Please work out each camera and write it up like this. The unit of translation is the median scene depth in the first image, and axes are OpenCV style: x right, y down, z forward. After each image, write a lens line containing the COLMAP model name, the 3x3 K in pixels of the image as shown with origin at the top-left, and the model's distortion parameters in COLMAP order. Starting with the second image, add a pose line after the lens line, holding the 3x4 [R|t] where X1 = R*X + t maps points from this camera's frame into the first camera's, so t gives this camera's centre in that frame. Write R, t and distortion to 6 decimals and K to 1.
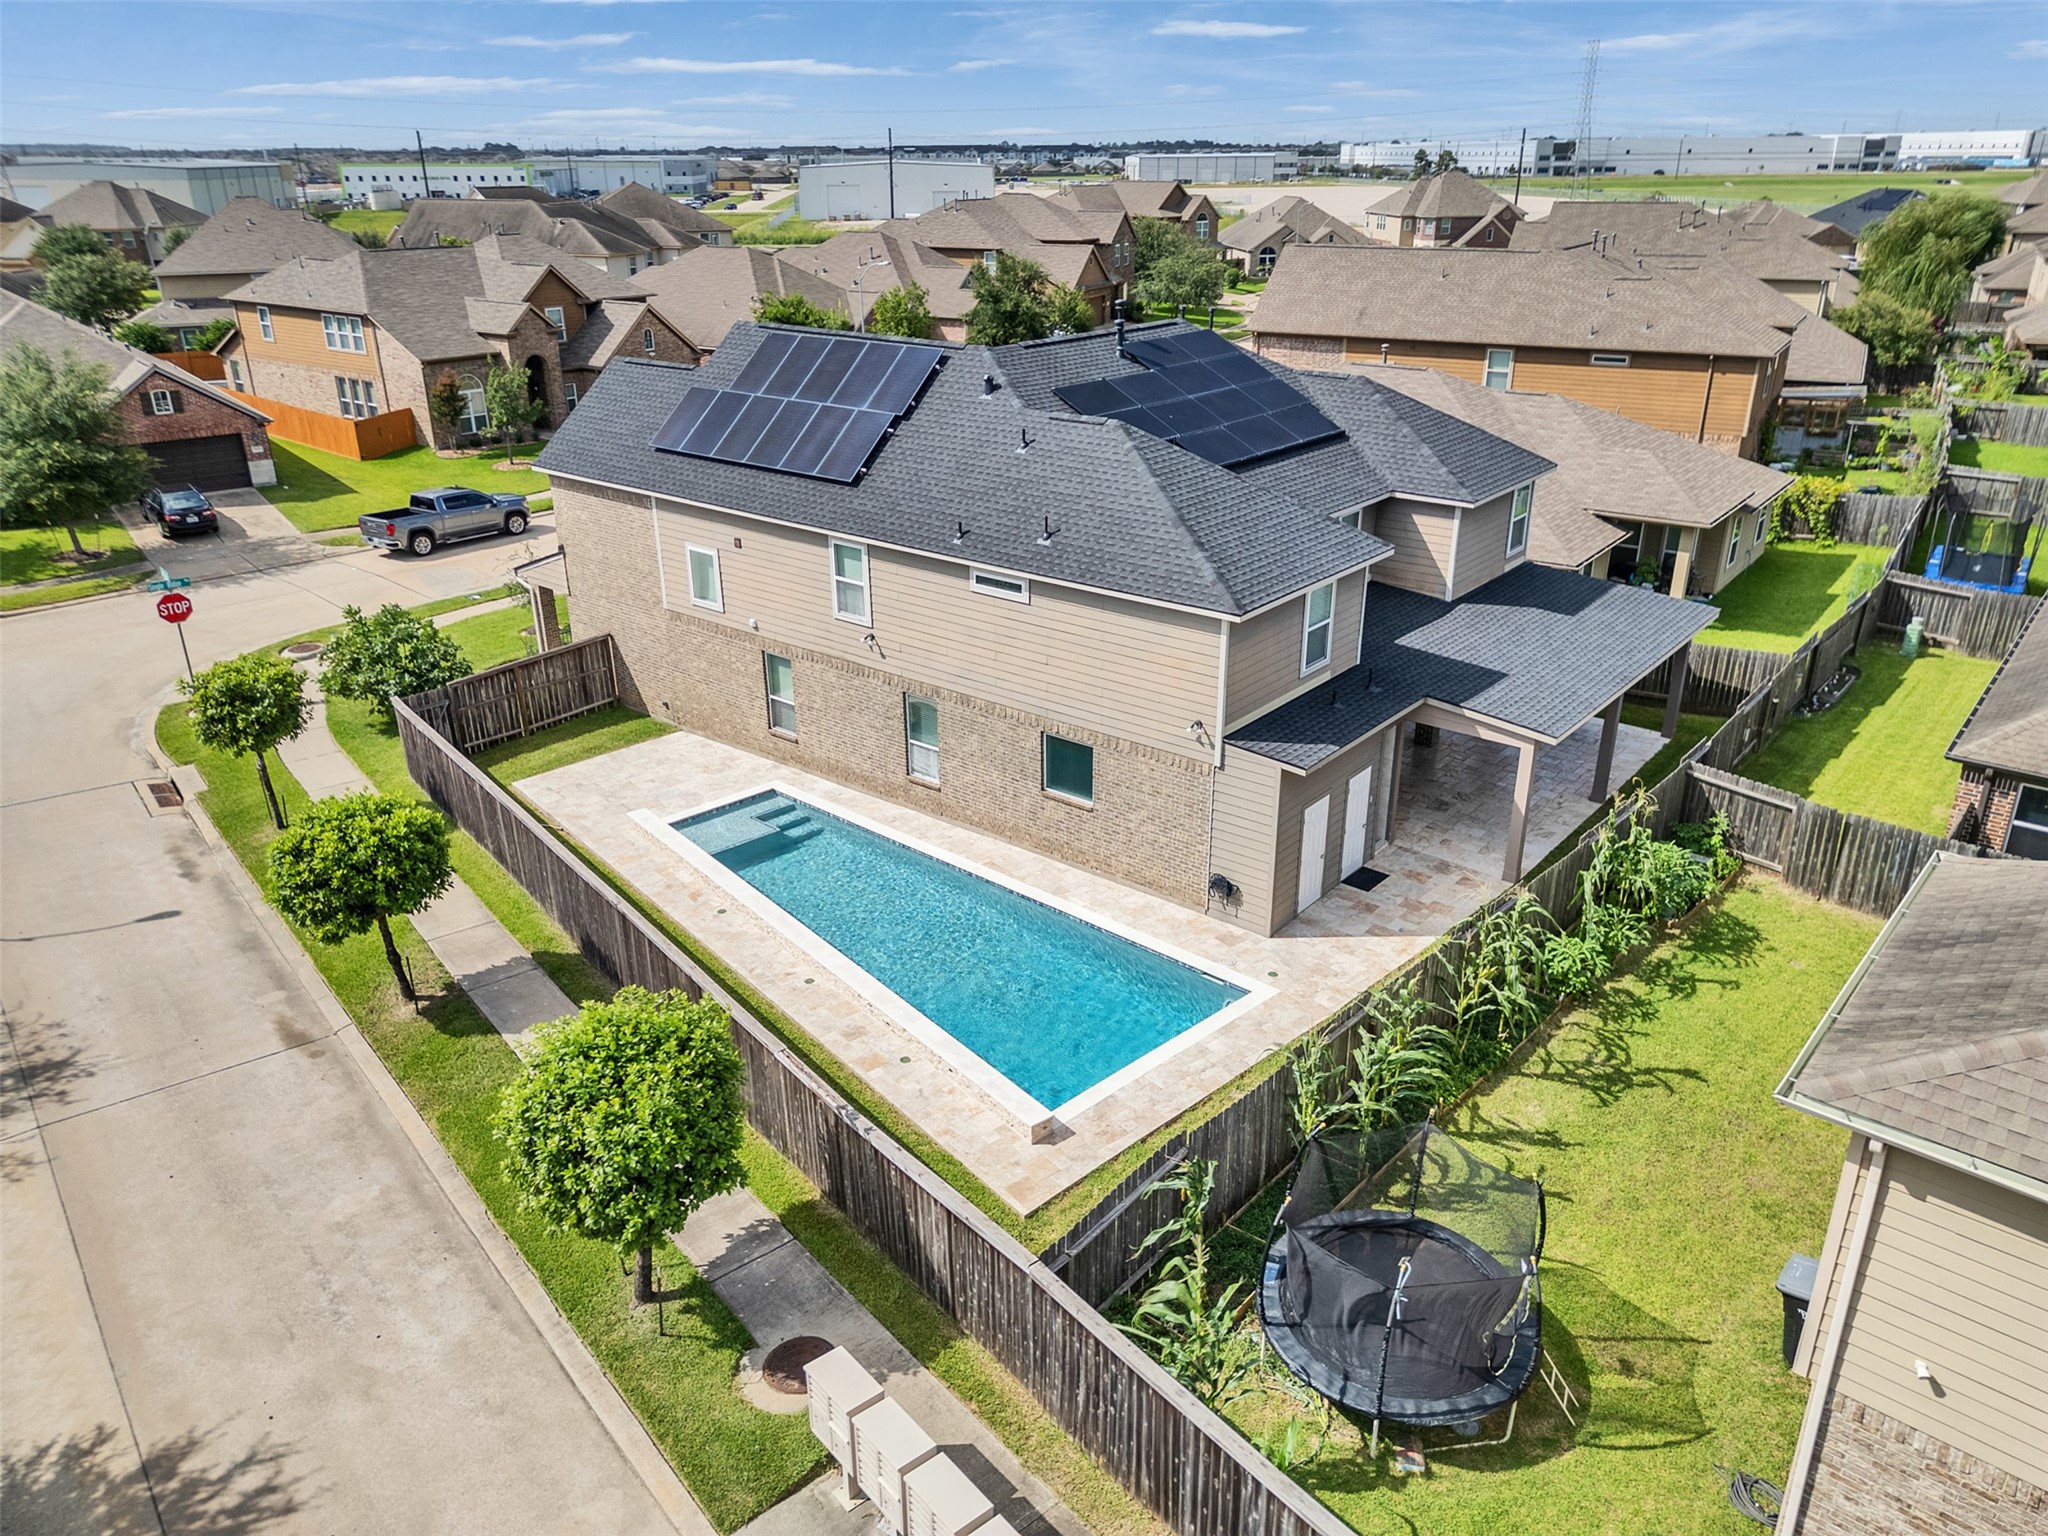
lens RADIAL K [[1439.3, 0, 1025.0], [0, 1439.3, 758.9], [0, 0, 1]] dist [0.054101, -0.044782]
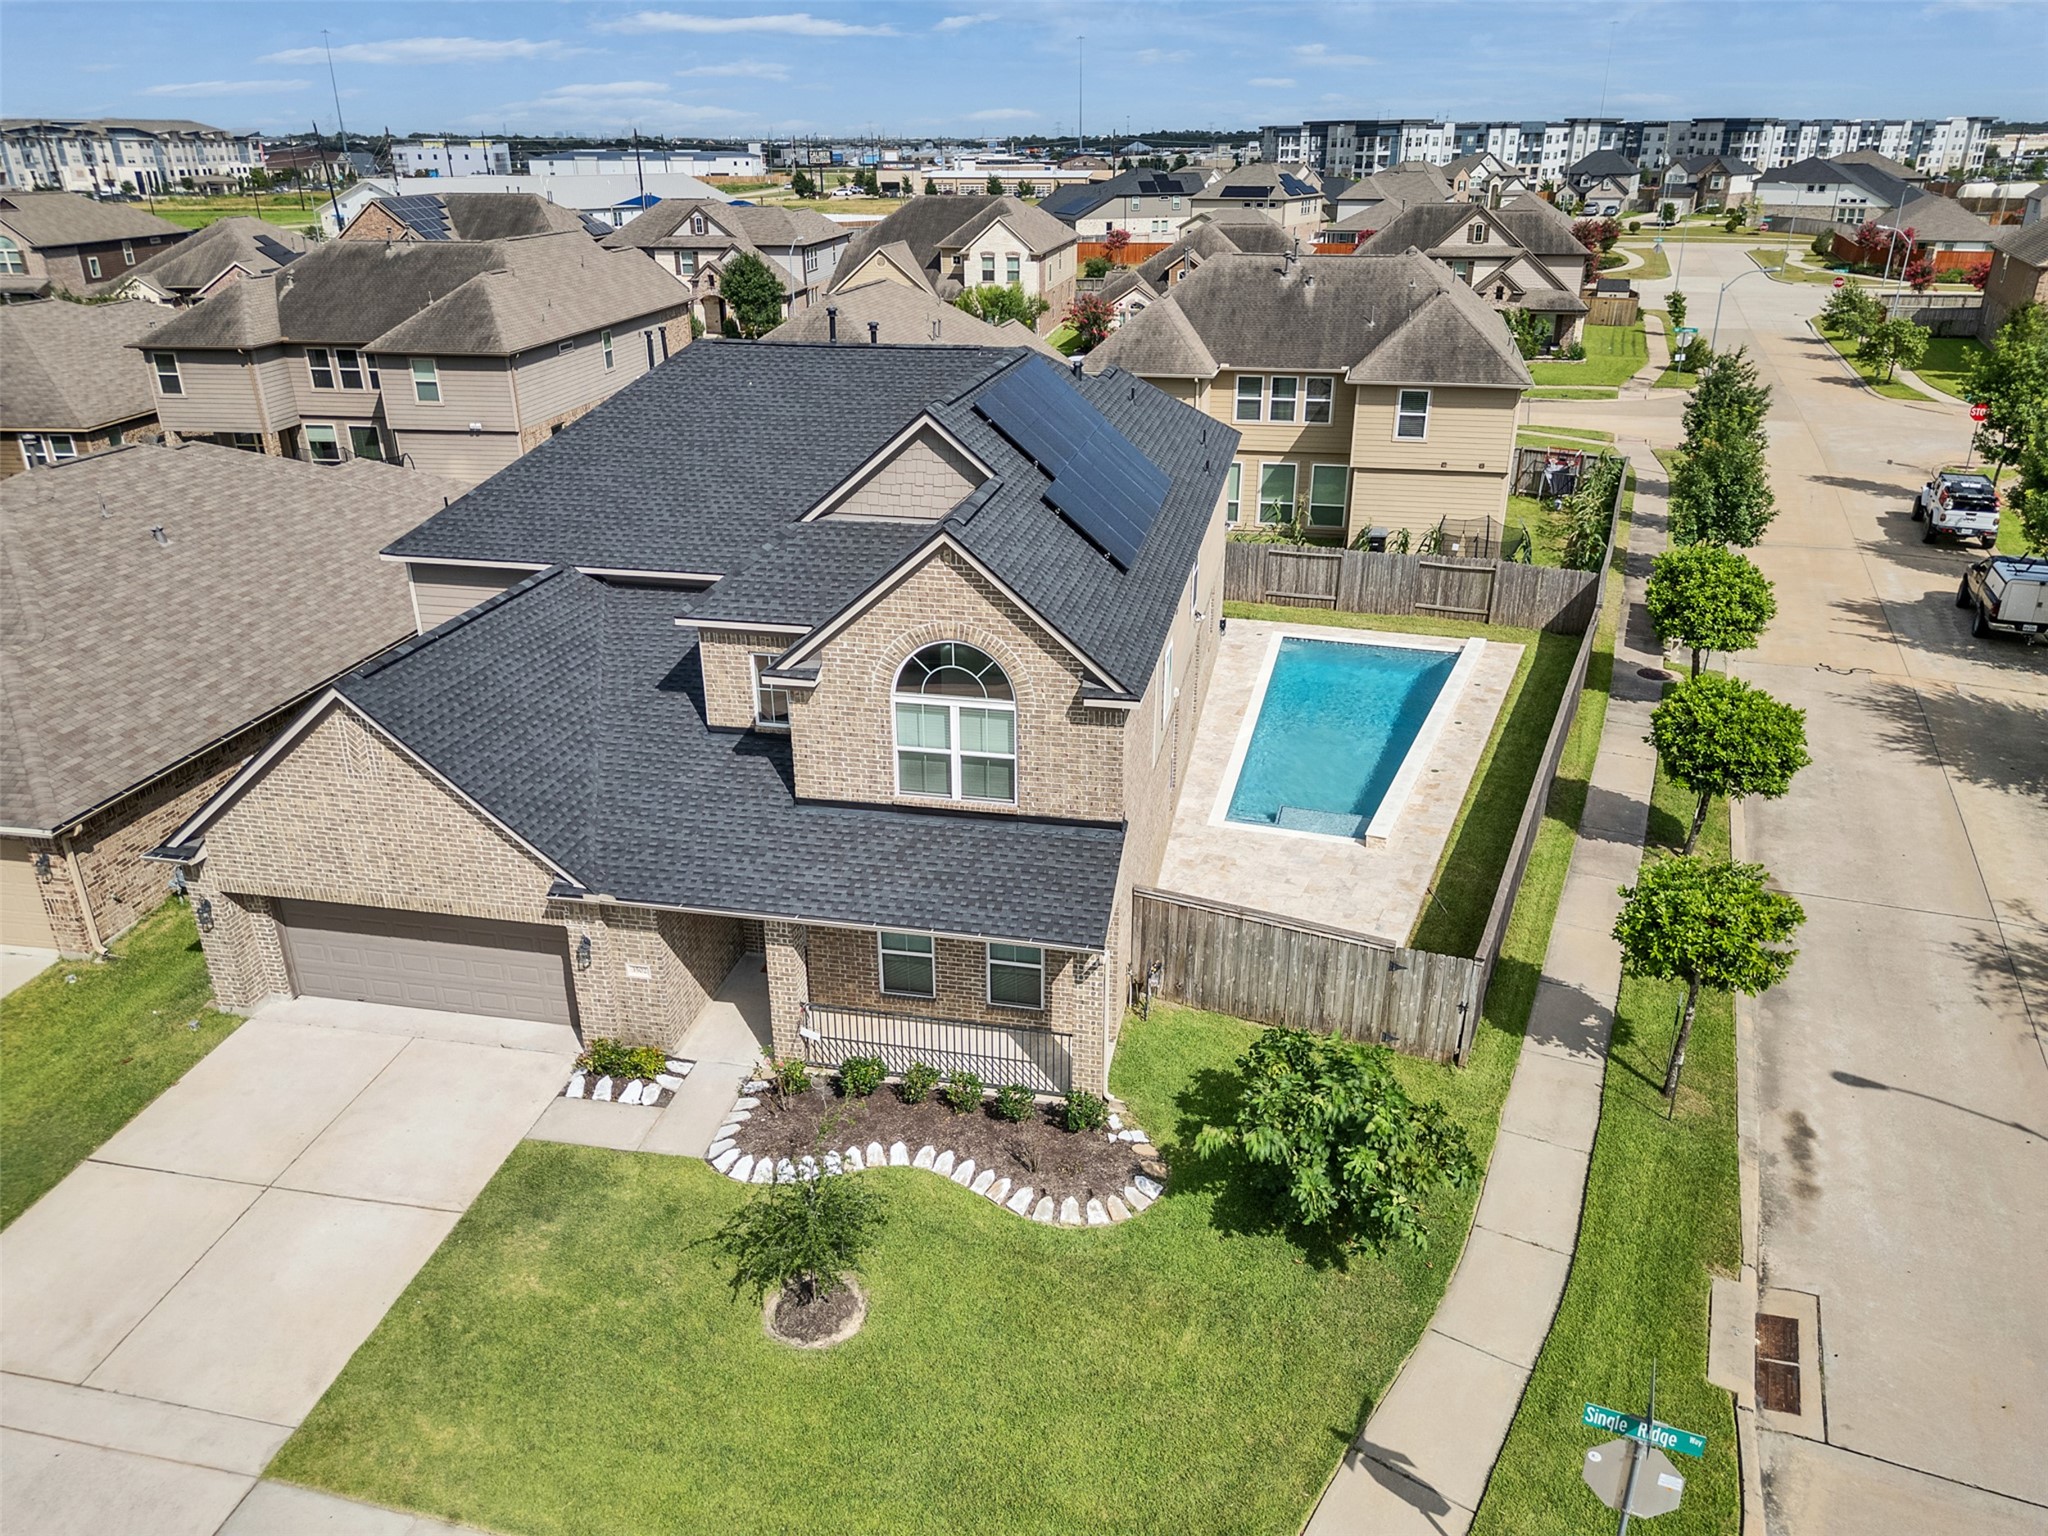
lens RADIAL K [[1439.3, 0, 1022.2], [0, 1439.3, 776.2], [0, 0, 1]] dist [0.054101, -0.044782]
pose [[-0.460798, -0.349840, 0.815645, -0.964915], [0.350687, 0.772470, 0.529442, -0.605808], [-0.815281, 0.530002, -0.233268, 1.452820]]
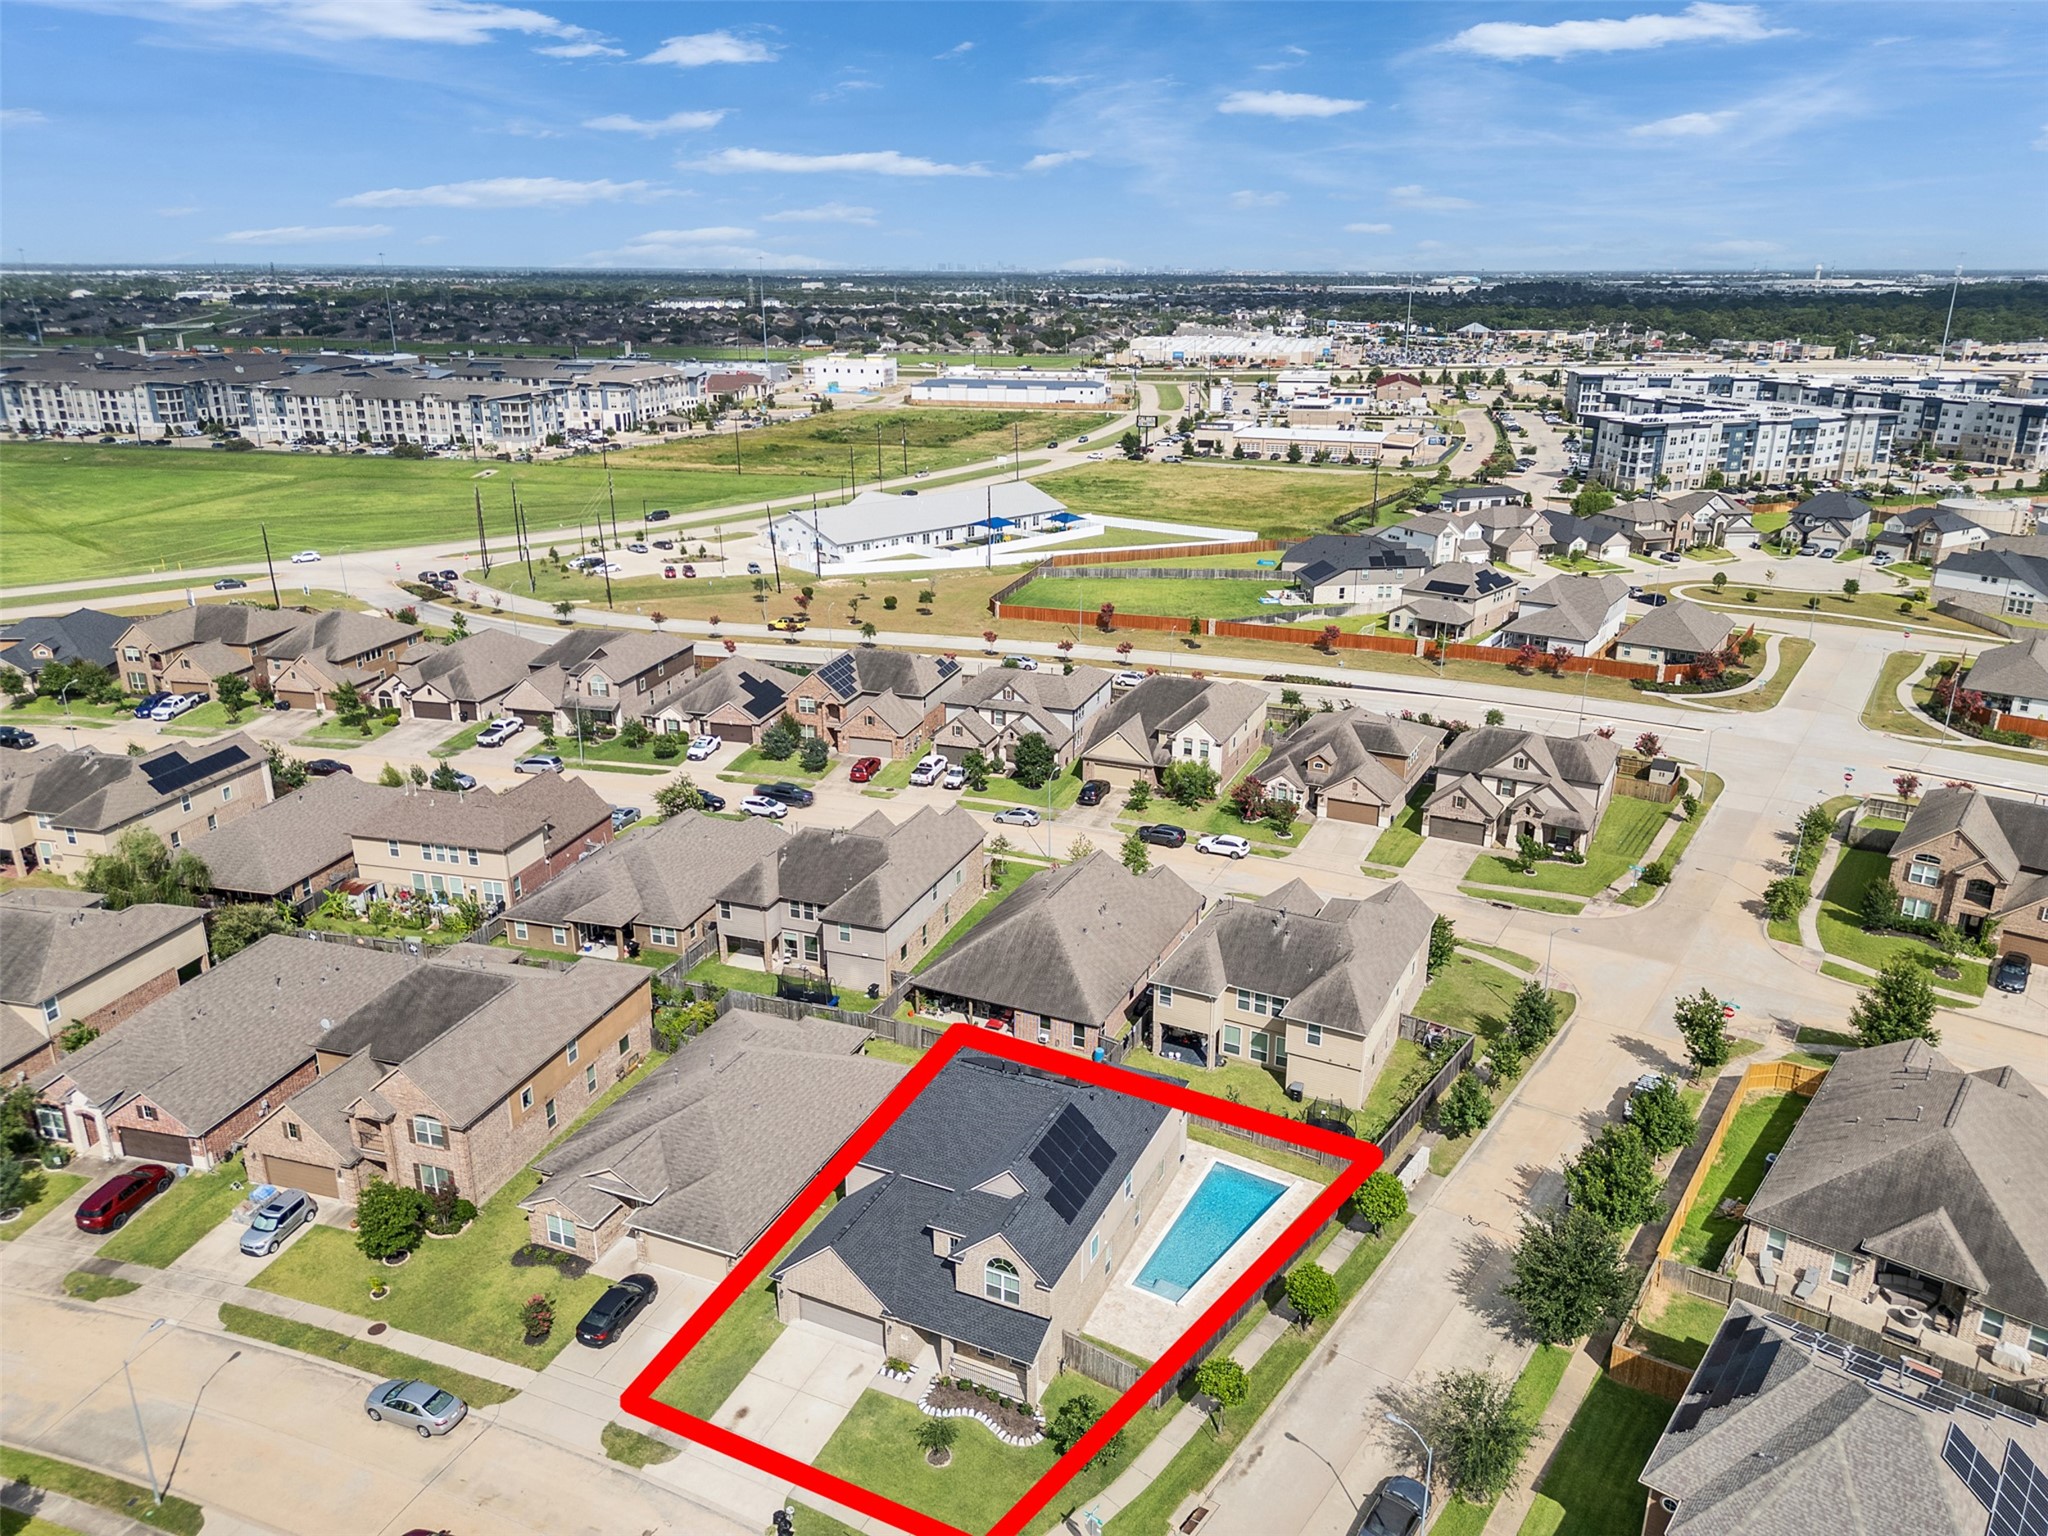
lens RADIAL K [[1439.3, 0, 1022.2], [0, 1439.3, 753.9], [0, 0, 1]] dist [0.054101, -0.044782]
pose [[-0.245777, -0.301969, 0.921091, -2.330242], [0.375972, 0.846150, 0.377723, -1.908391], [-0.893442, 0.439140, -0.094433, 1.109263]]
